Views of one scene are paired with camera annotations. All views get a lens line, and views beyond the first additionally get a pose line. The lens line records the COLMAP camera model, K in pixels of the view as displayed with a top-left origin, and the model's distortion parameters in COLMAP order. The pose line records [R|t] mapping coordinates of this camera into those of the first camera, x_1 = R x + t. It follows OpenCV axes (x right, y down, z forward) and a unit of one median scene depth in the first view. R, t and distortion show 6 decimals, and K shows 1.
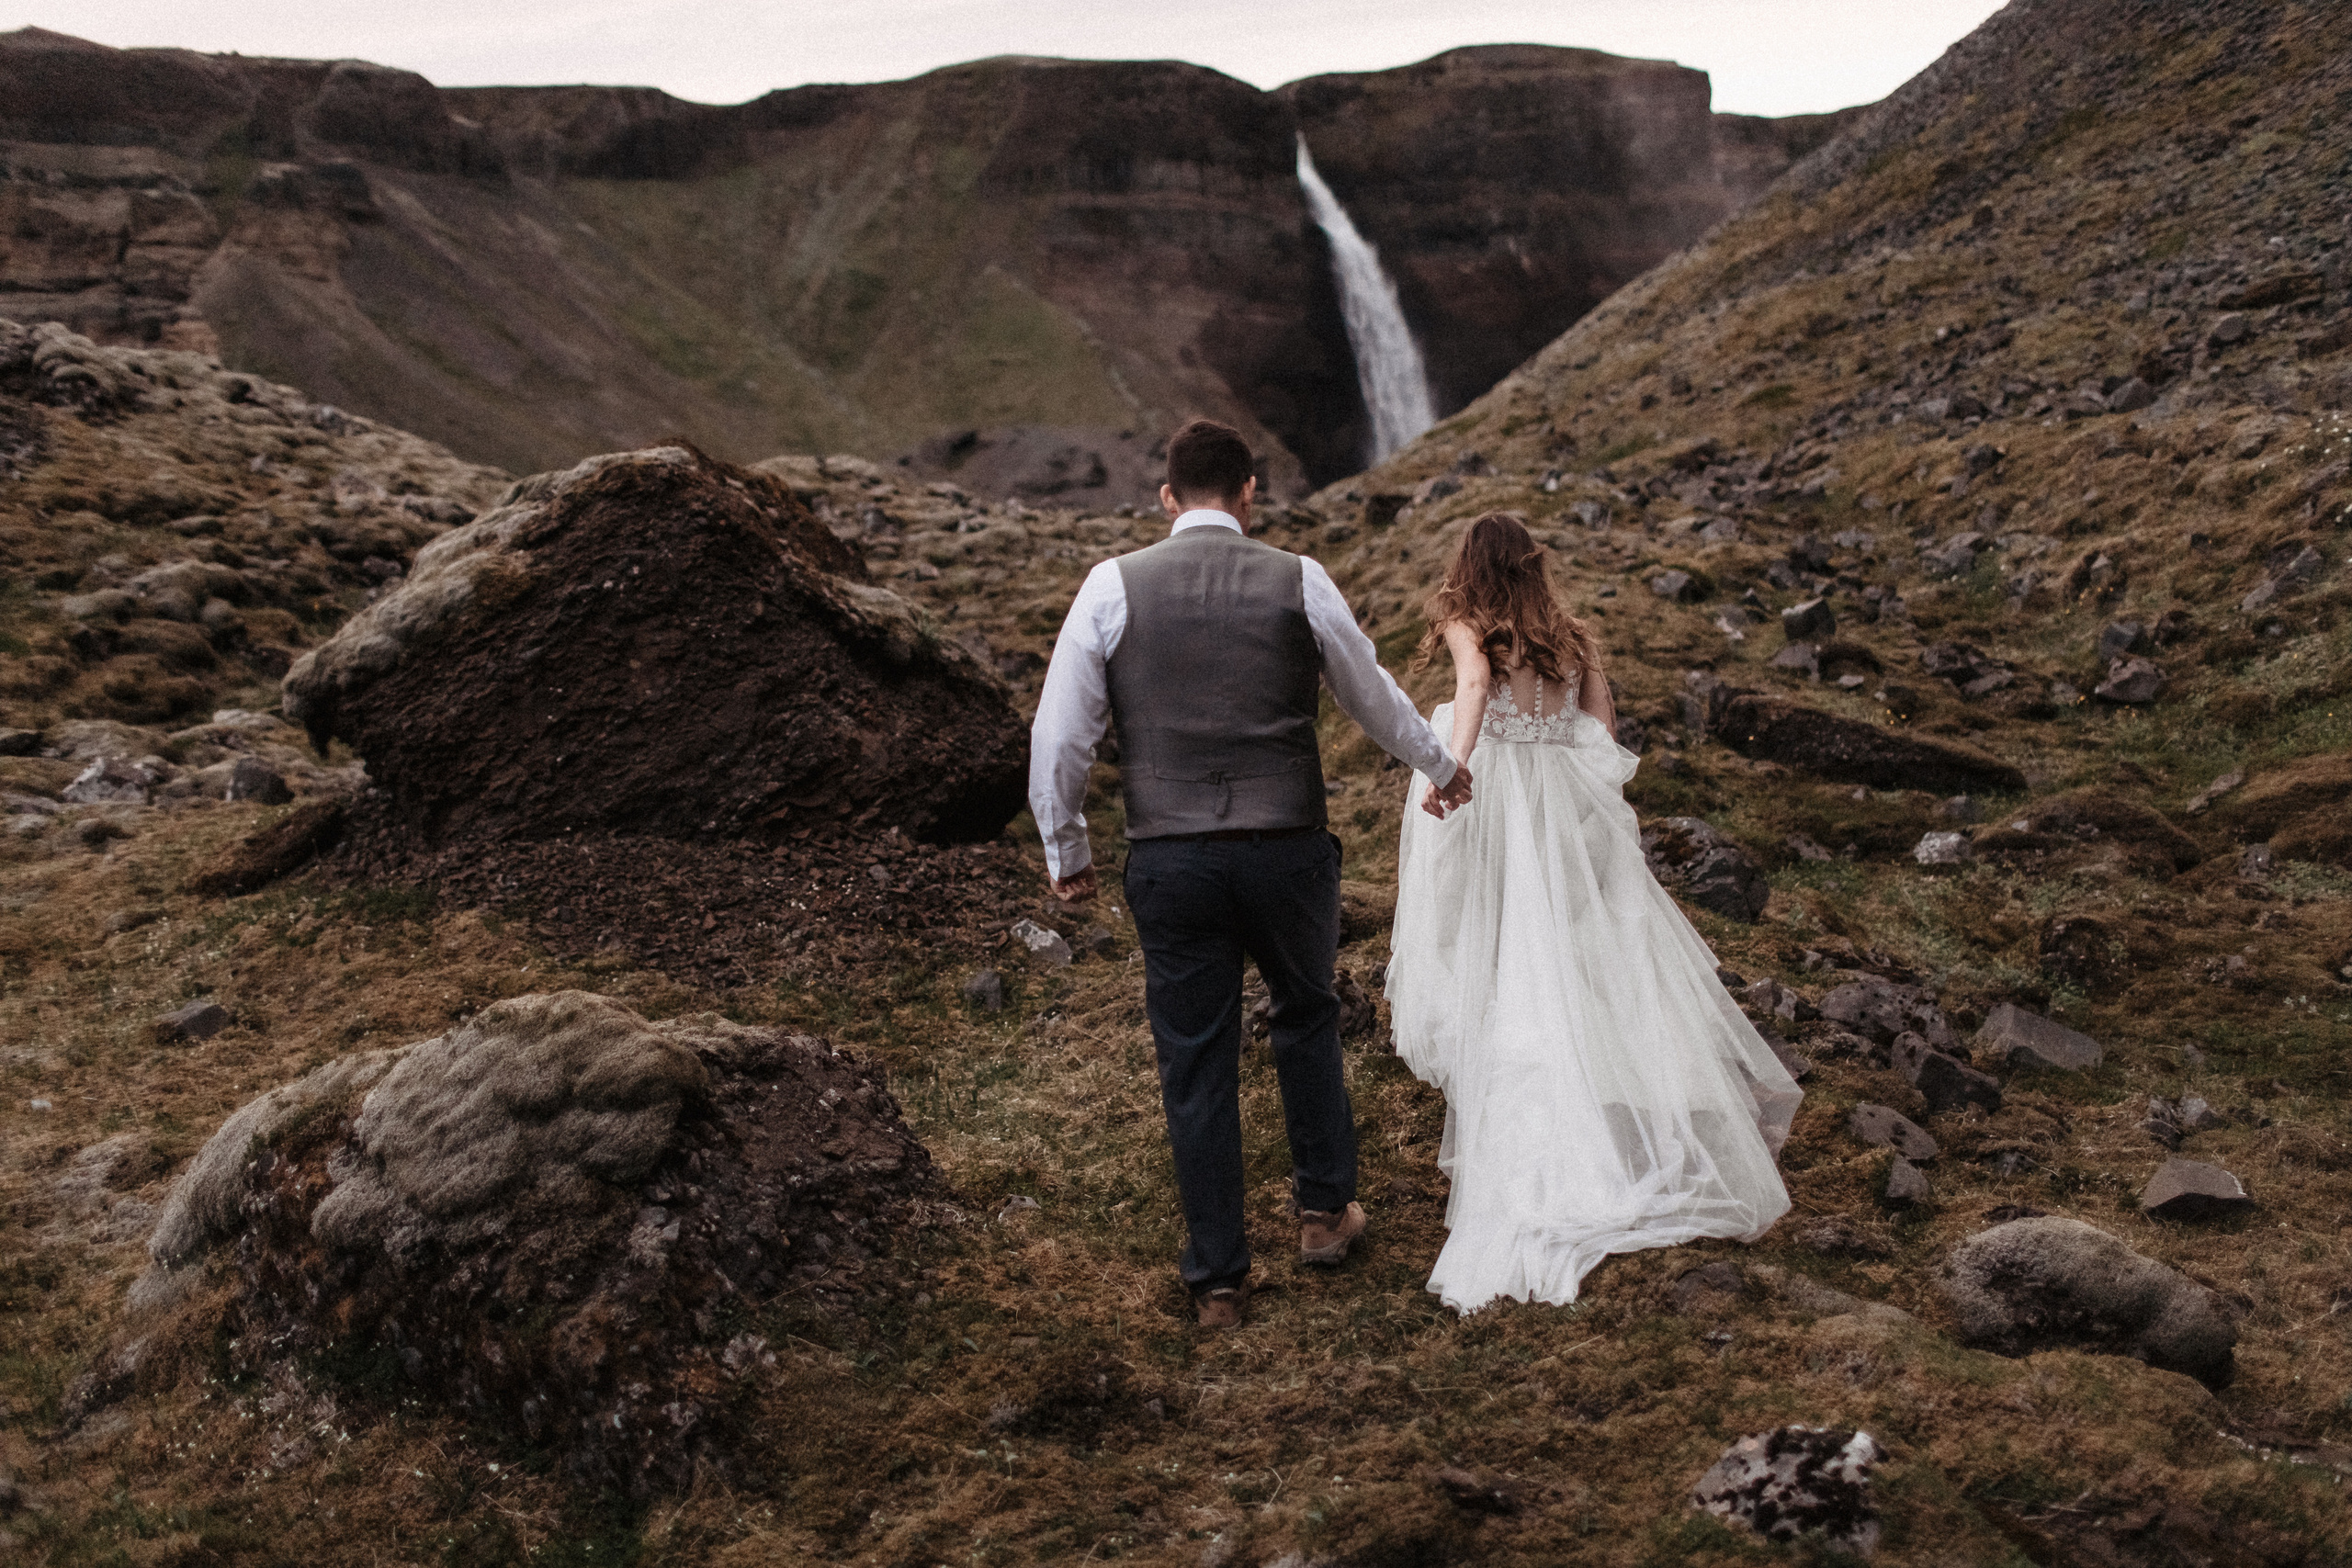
lens RADIAL K [[2233.3, 0, 1176.0], [0, 2233.3, 784.0], [0, 0, 1]] dist [0.006996, -0.006721]
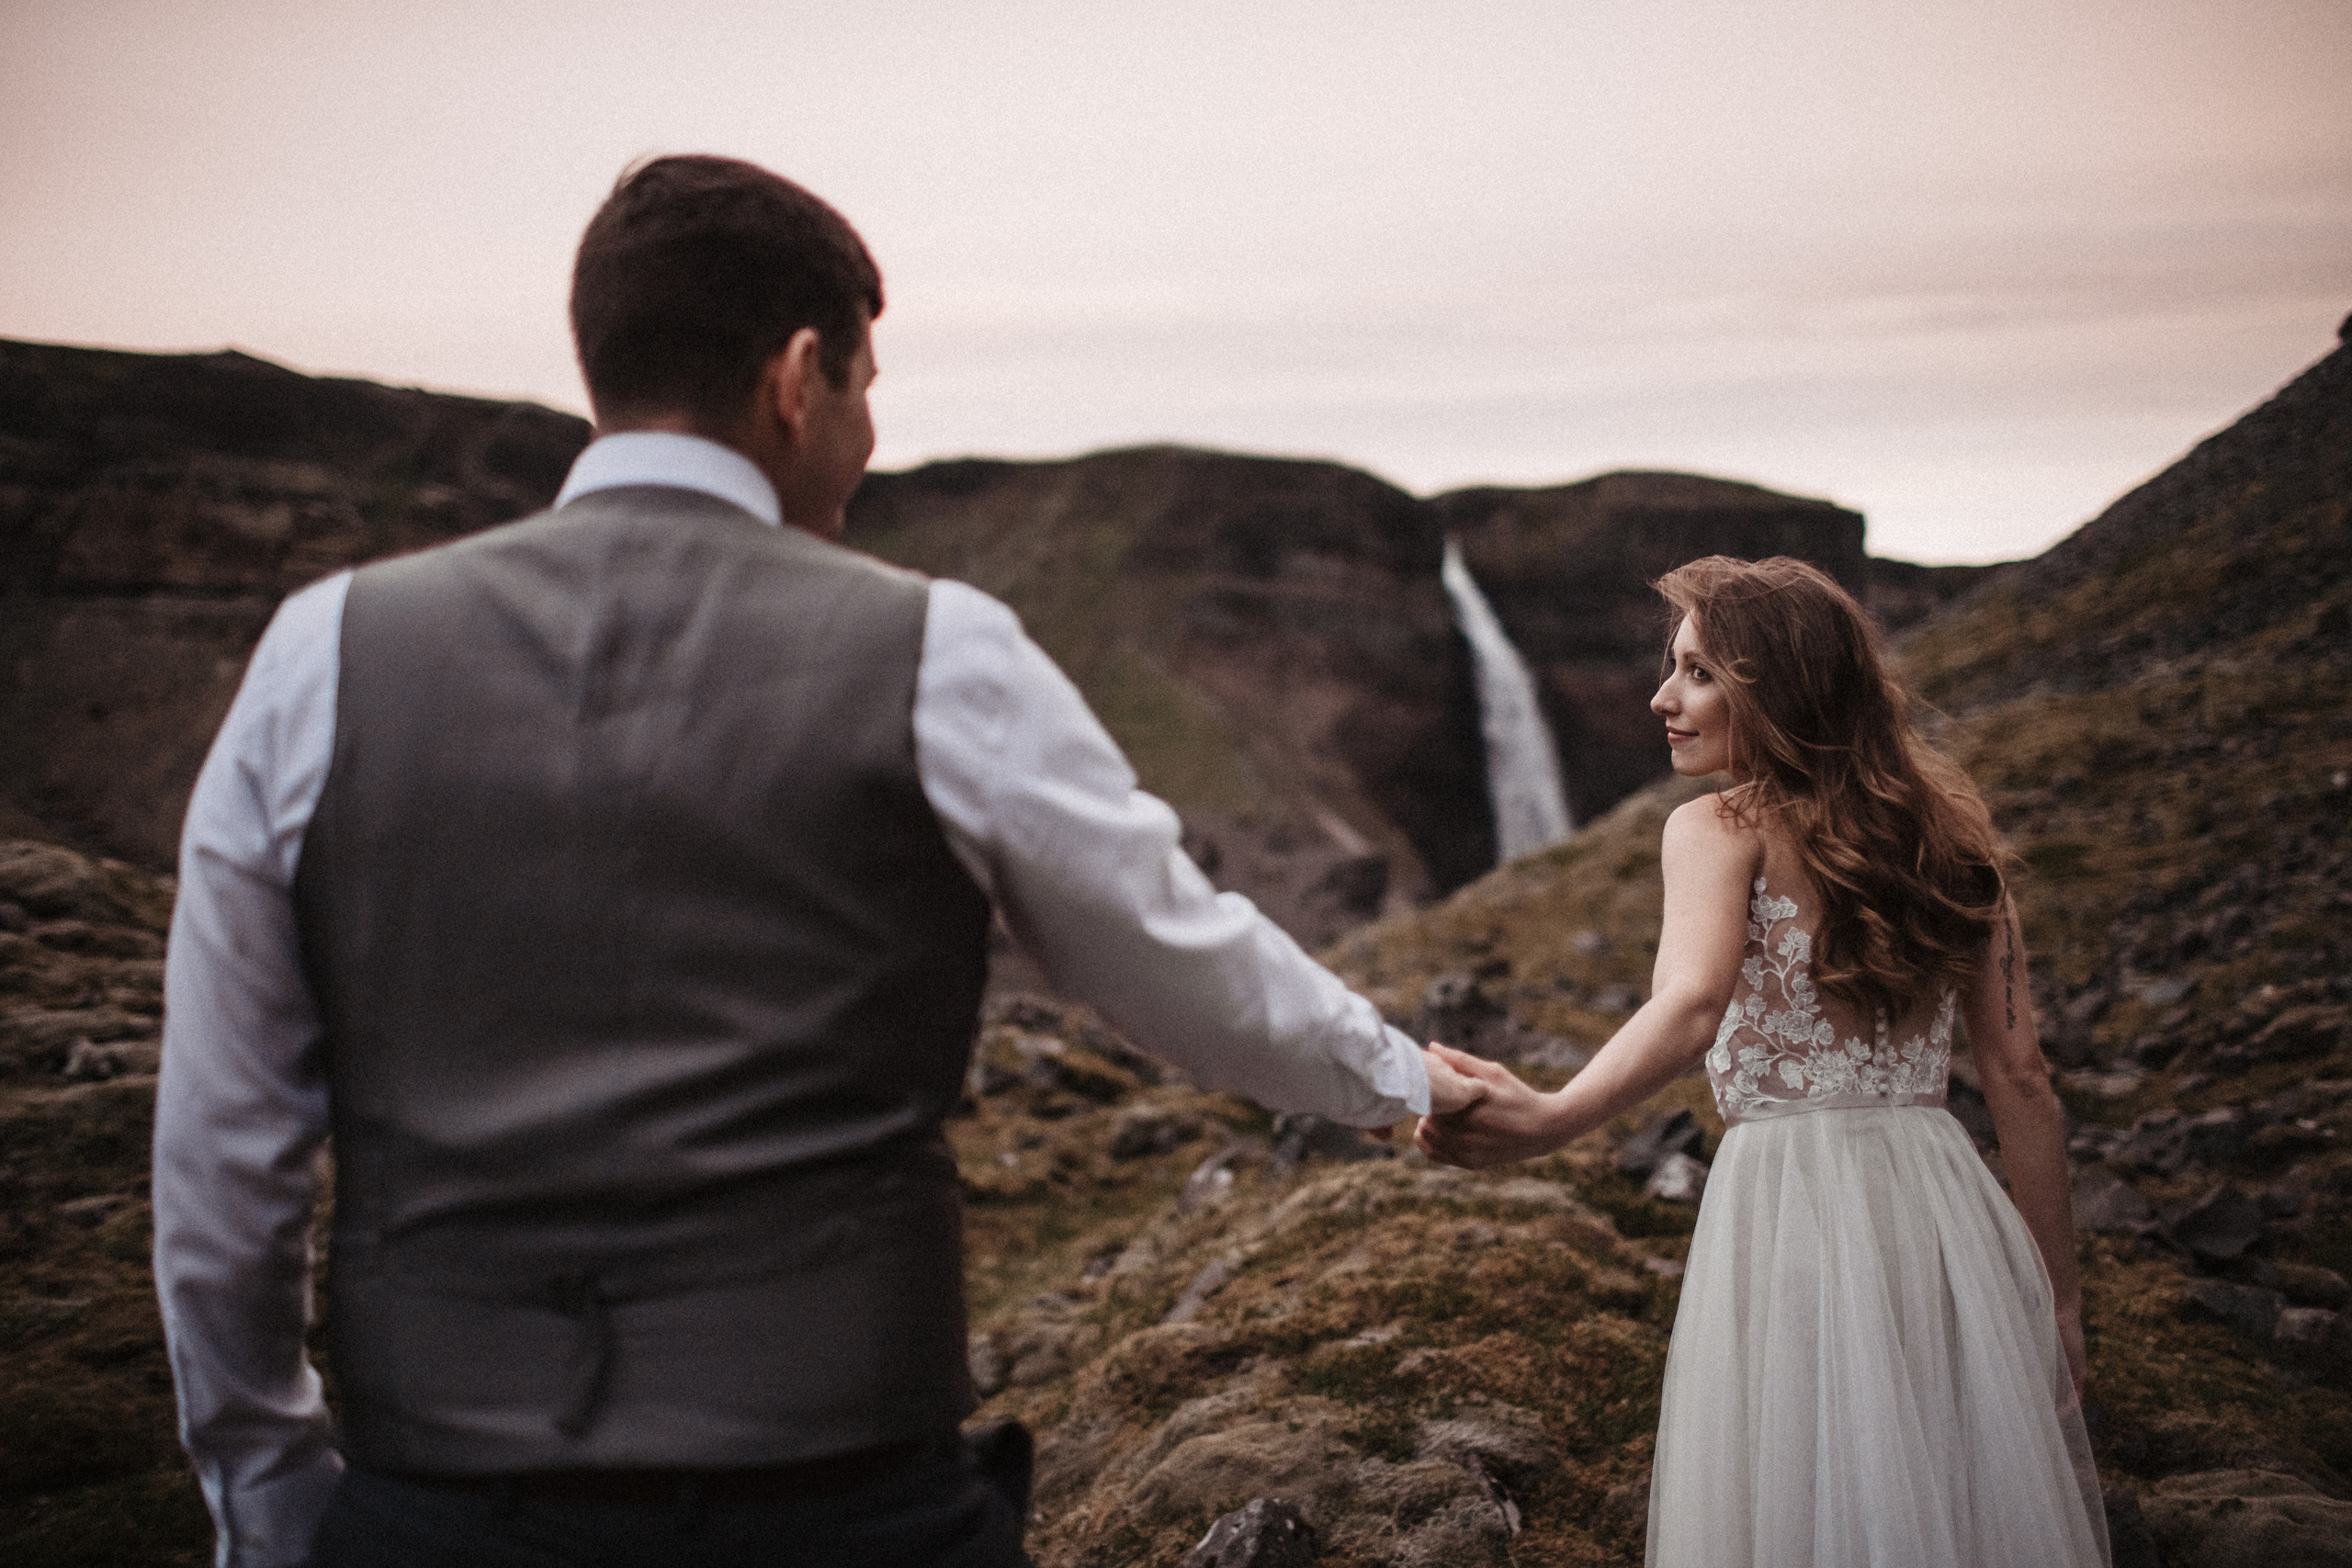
lens RADIAL K [[2262.4, 0, 1176.0], [0, 2262.4, 784.0], [0, 0, 1]] dist [-0.107502, 0.146923]
pose [[0.994704, 0.082189, -0.061720, 0.057646], [-0.091477, 0.981704, -0.167002, -0.062553], [0.046865, 0.171764, 0.984023, 0.342720]]
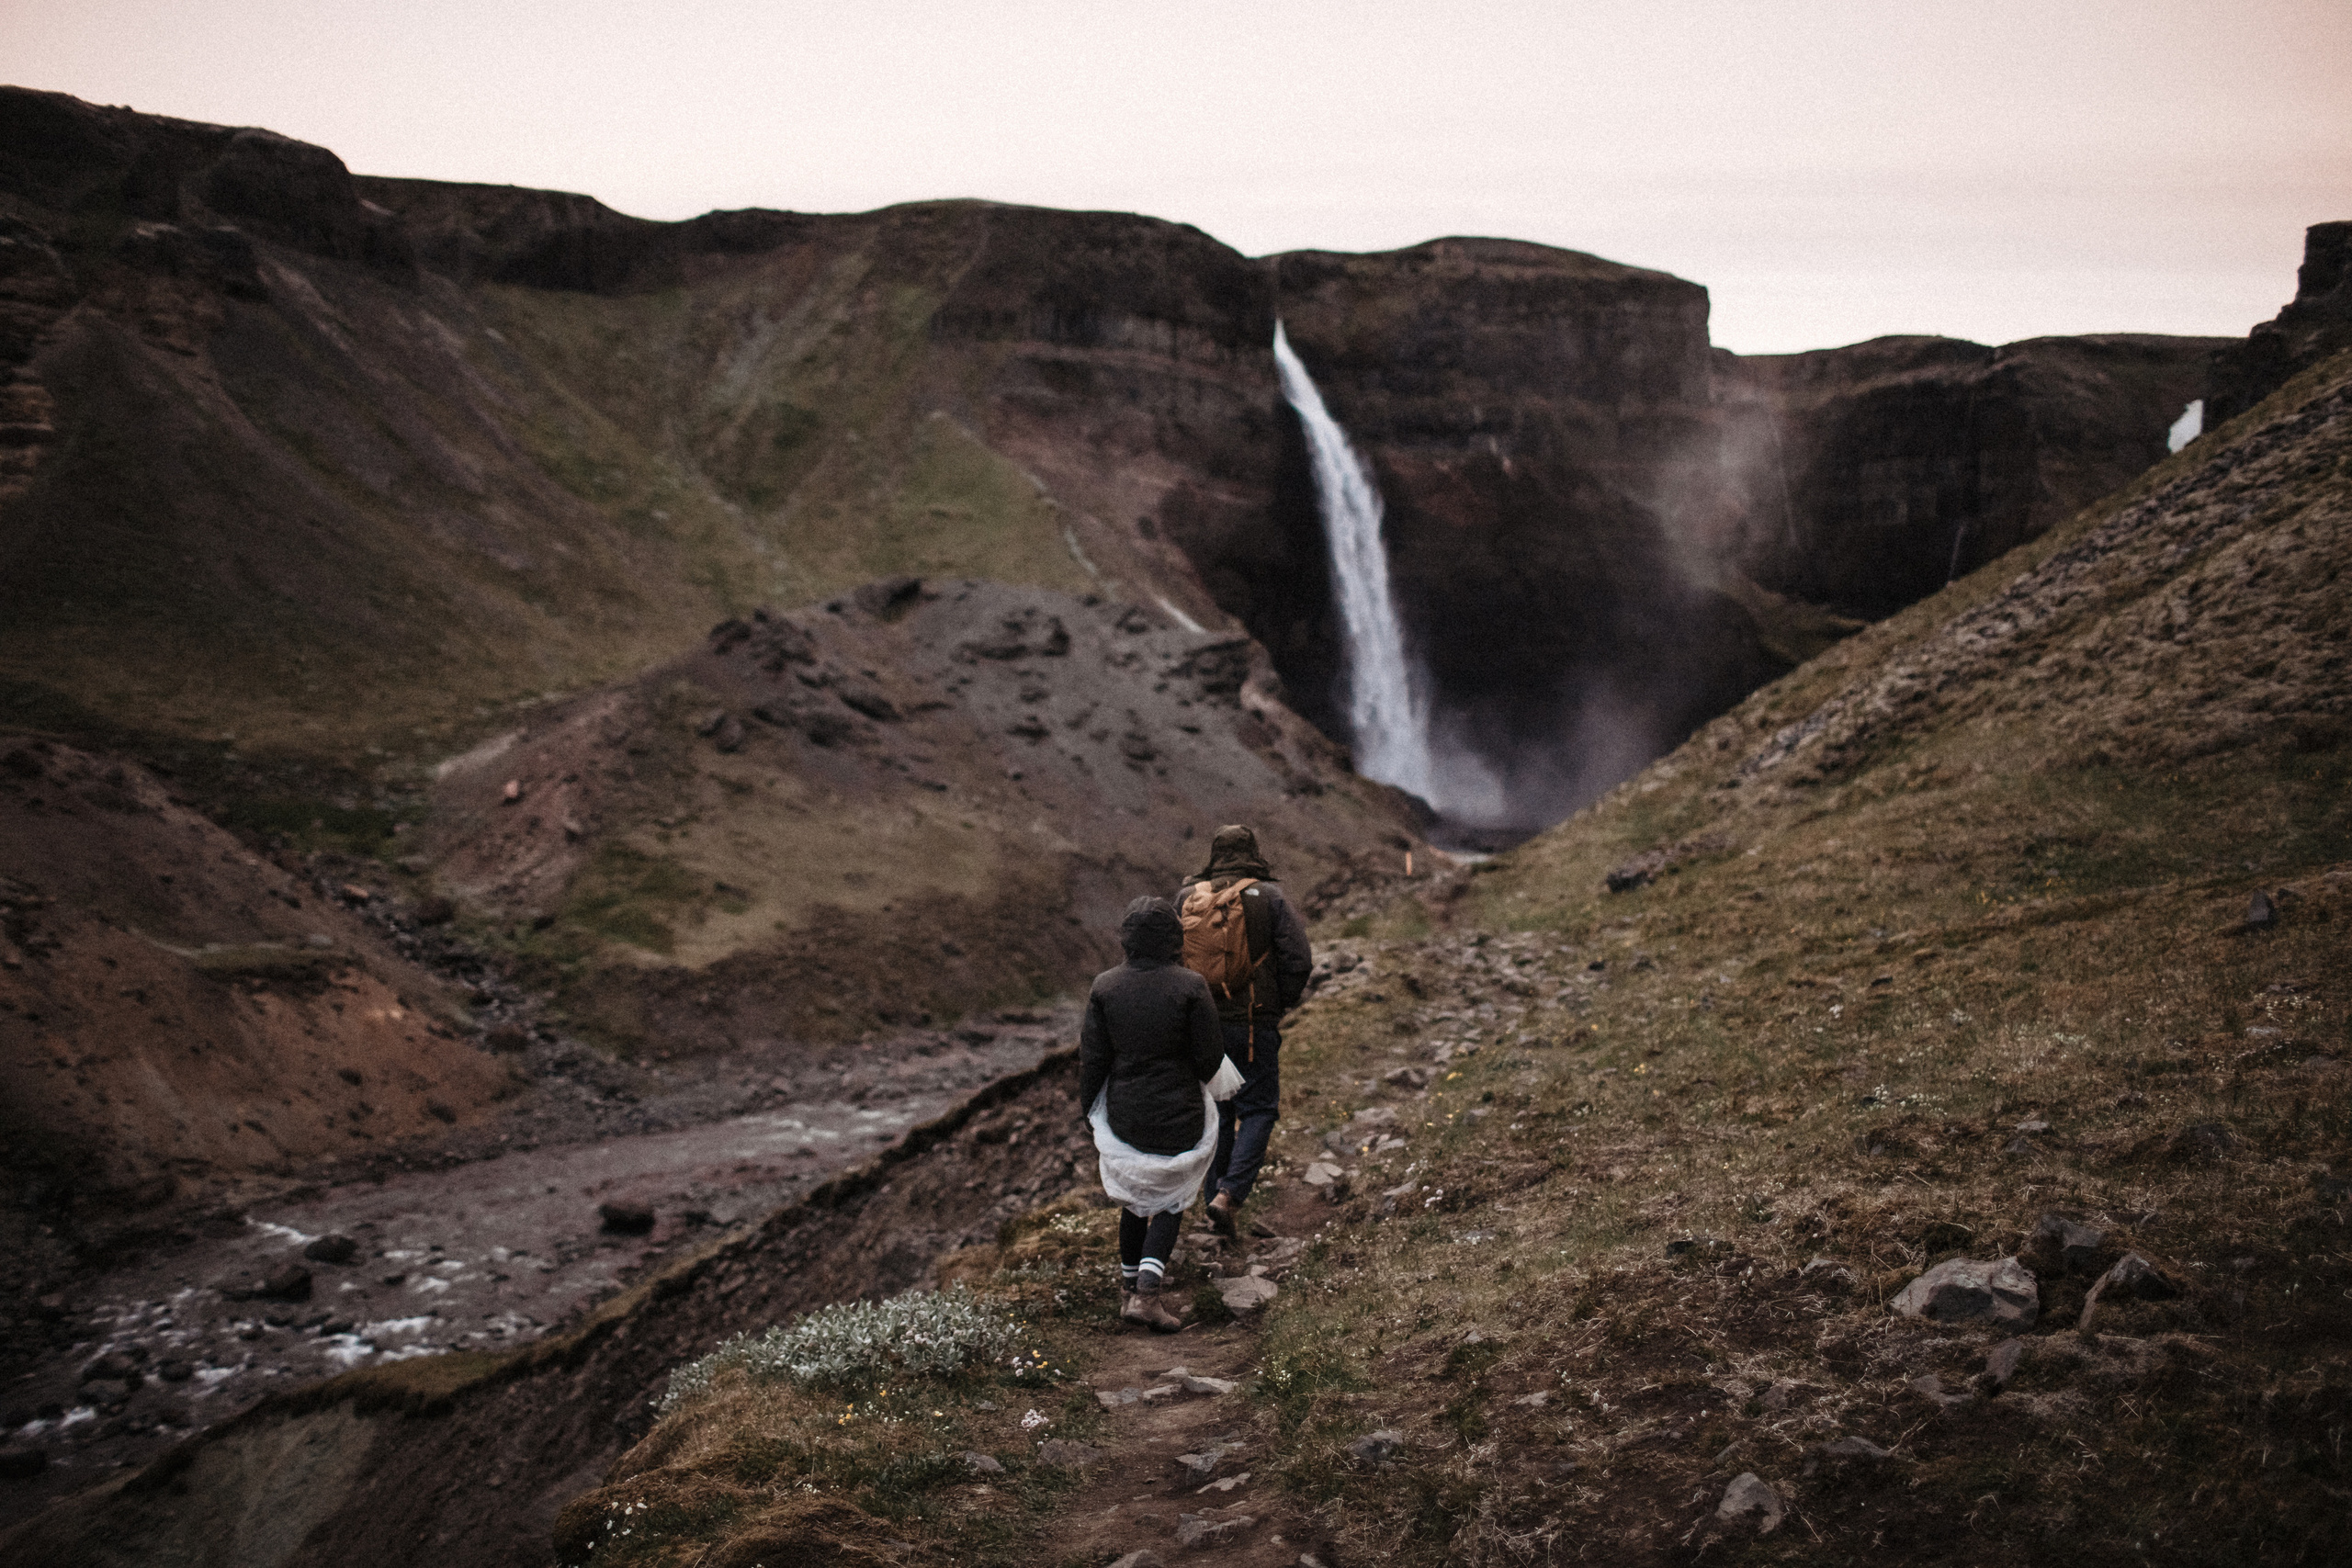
lens RADIAL K [[2262.4, 0, 1176.0], [0, 2262.4, 784.0], [0, 0, 1]] dist [-0.107502, 0.146923]
pose [[0.995381, 0.081215, 0.051189, -0.250901], [-0.076363, 0.992963, -0.090512, -0.080211], [-0.058179, 0.086185, 0.994579, 1.173197]]
